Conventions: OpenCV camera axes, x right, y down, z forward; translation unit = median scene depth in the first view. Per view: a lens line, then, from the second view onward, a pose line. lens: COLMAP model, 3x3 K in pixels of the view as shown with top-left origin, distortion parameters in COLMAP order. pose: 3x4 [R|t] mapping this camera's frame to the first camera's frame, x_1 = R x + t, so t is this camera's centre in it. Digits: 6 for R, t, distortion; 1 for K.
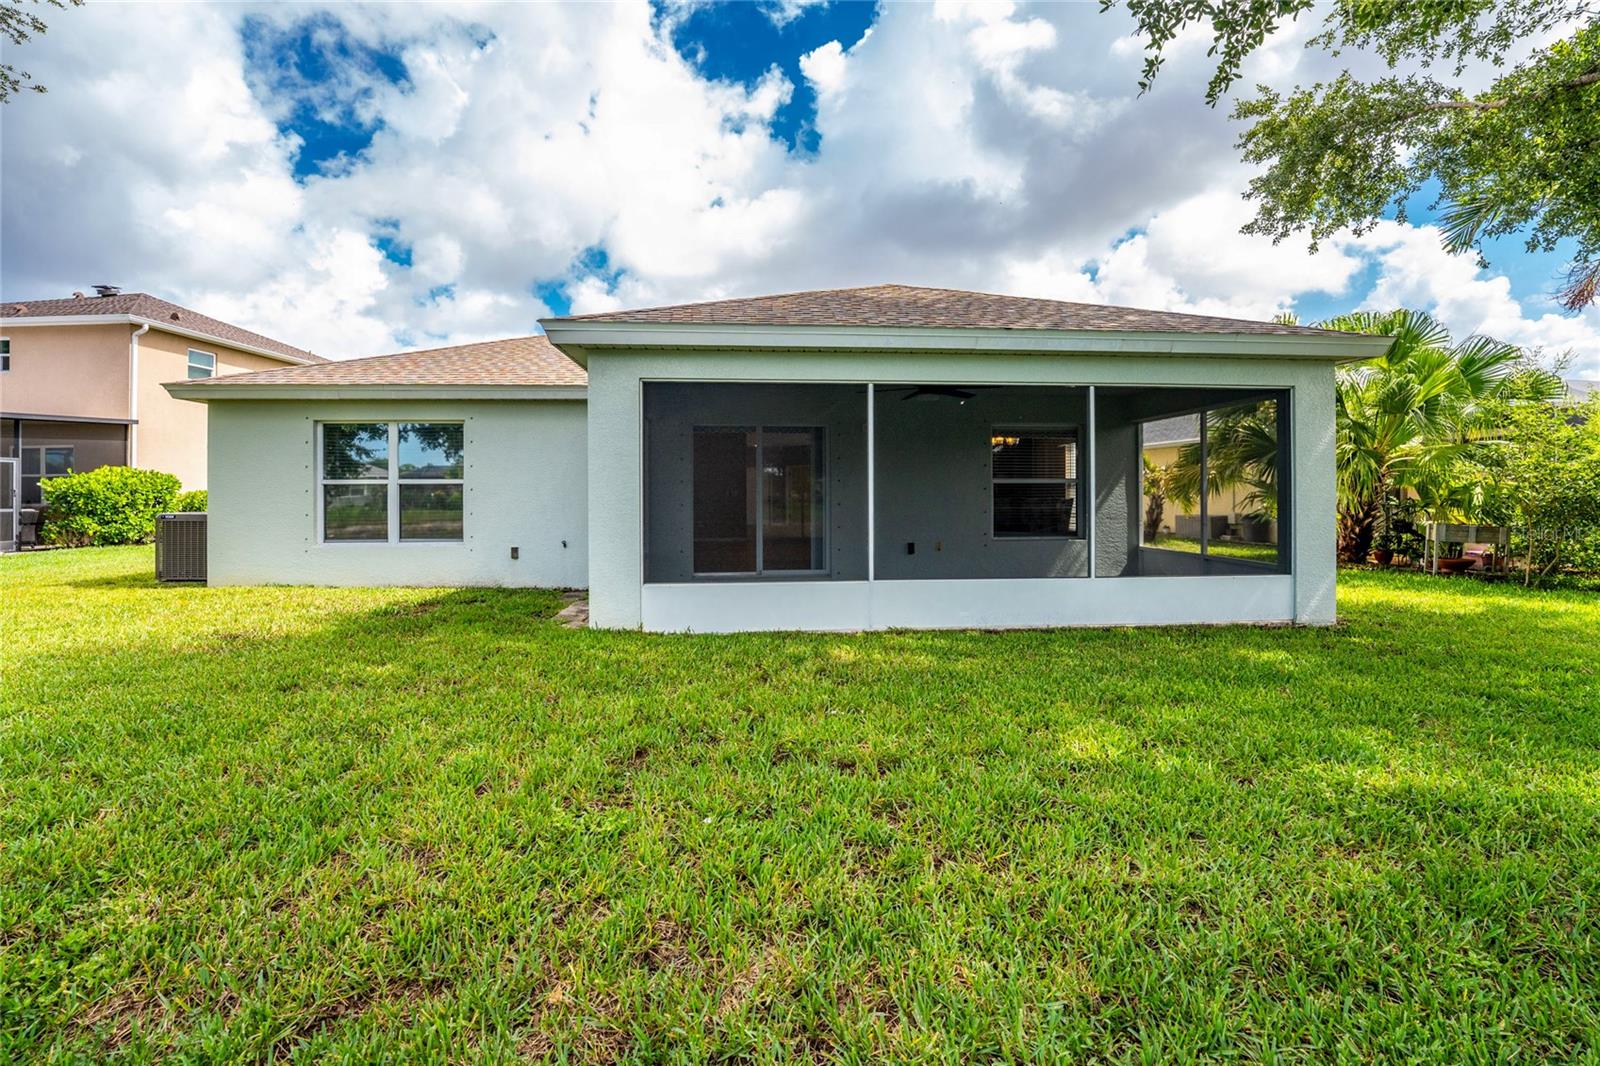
lens RADIAL K [[653.2, 0, 797.2], [0, 653.2, 503.2], [0, 0, 1]] dist [-0.026159, 0.002578]
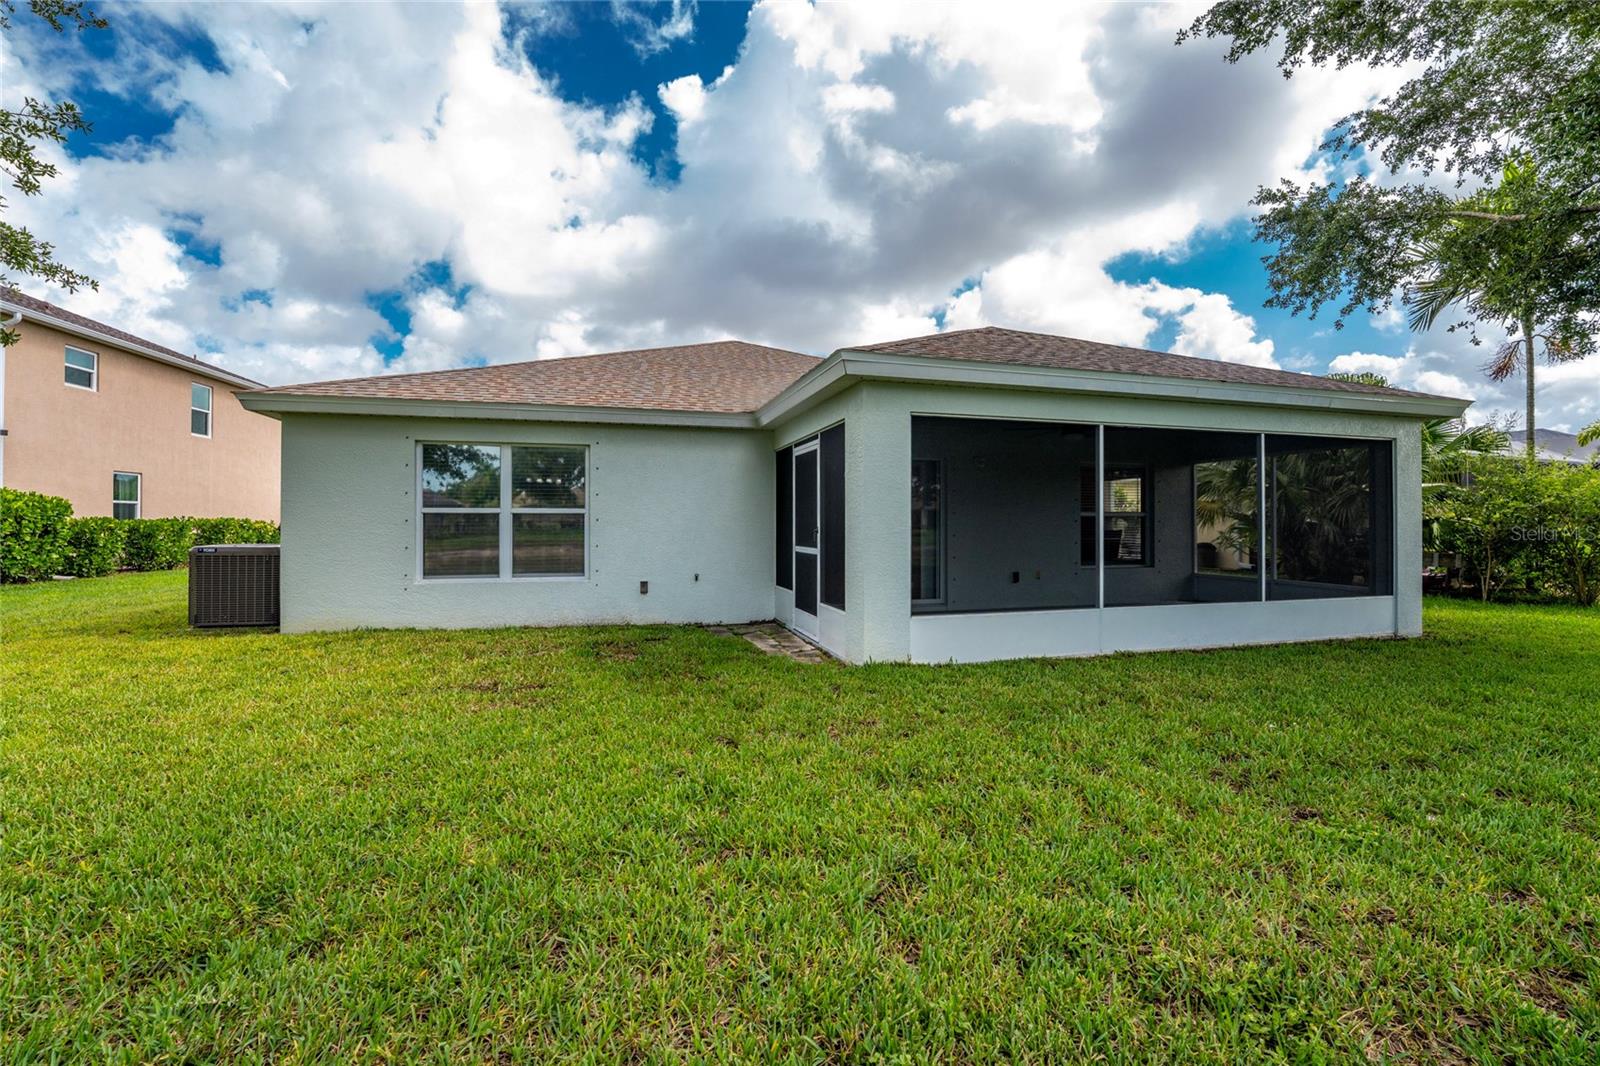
lens RADIAL K [[653.2, 0, 776.3], [0, 653.2, 519.7], [0, 0, 1]] dist [-0.026159, 0.002578]
pose [[0.983012, 0.004796, 0.183478, -0.231425], [-0.001027, 0.999787, -0.020632, -0.000889], [-0.183538, 0.020093, 0.982807, 0.020609]]
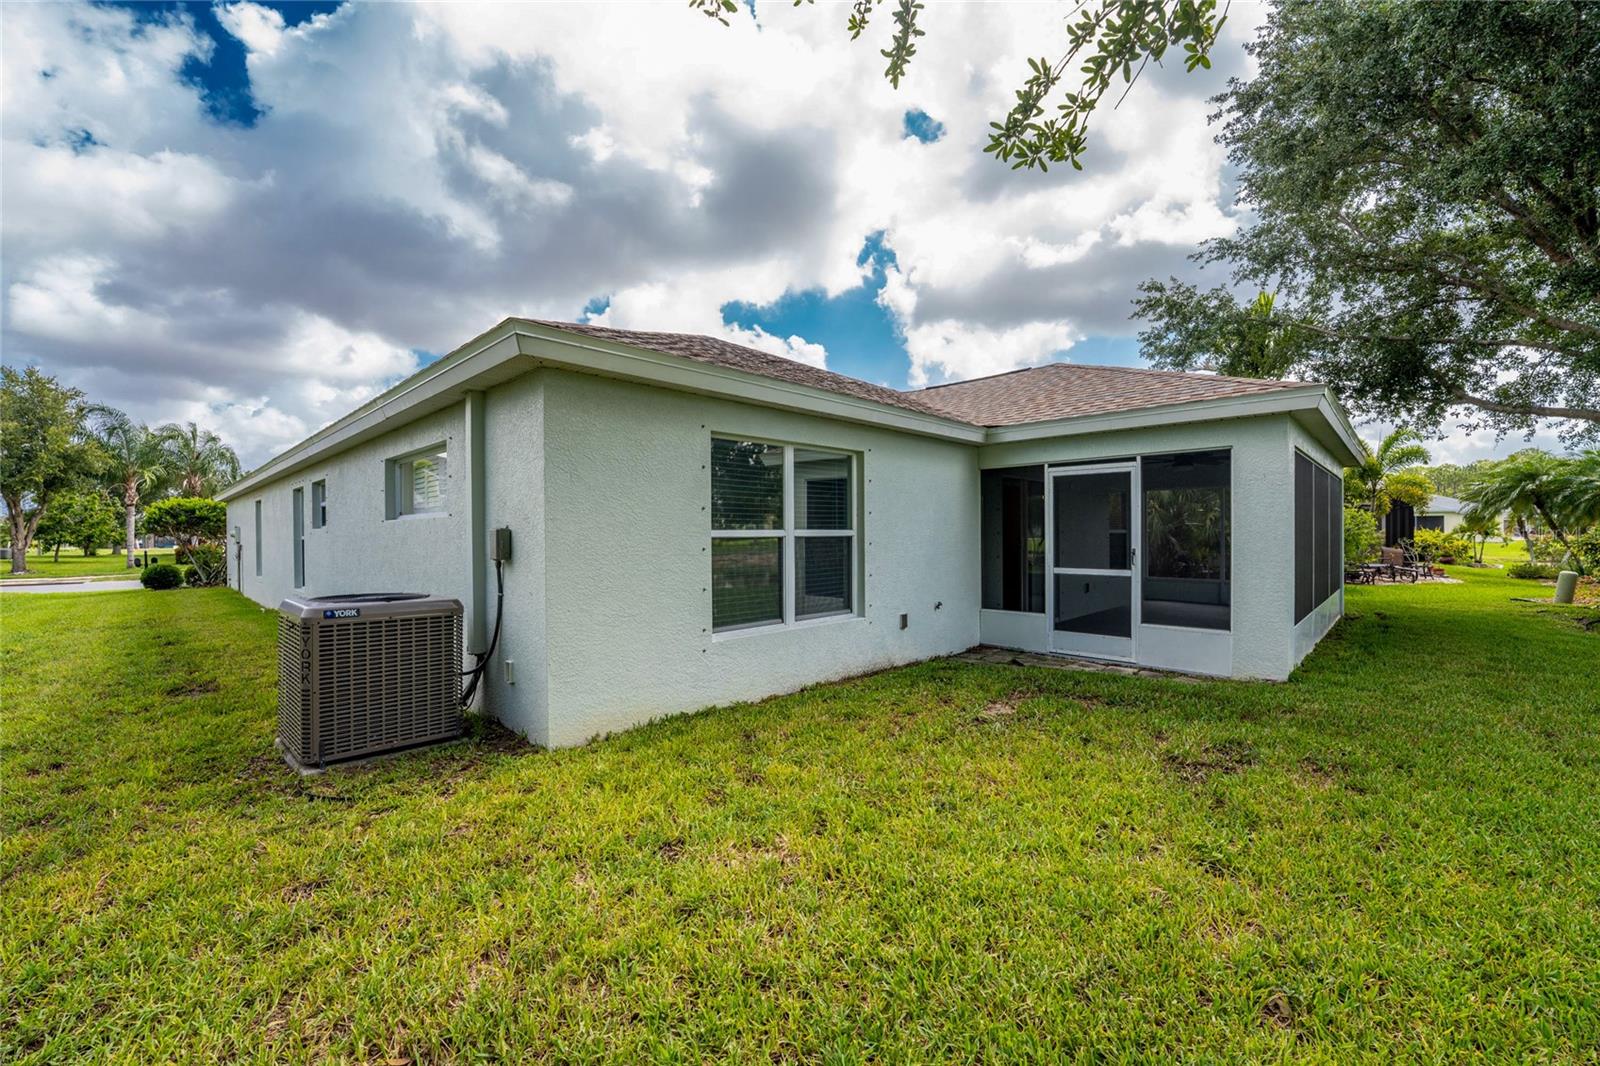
lens RADIAL K [[653.2, 0, 747.9], [0, 653.2, 521.1], [0, 0, 1]] dist [-0.026159, 0.002578]
pose [[0.767424, 0.011629, 0.641035, -0.605890], [0.017315, 0.999095, -0.038853, -0.010655], [-0.640906, 0.040917, 0.766528, 0.276377]]
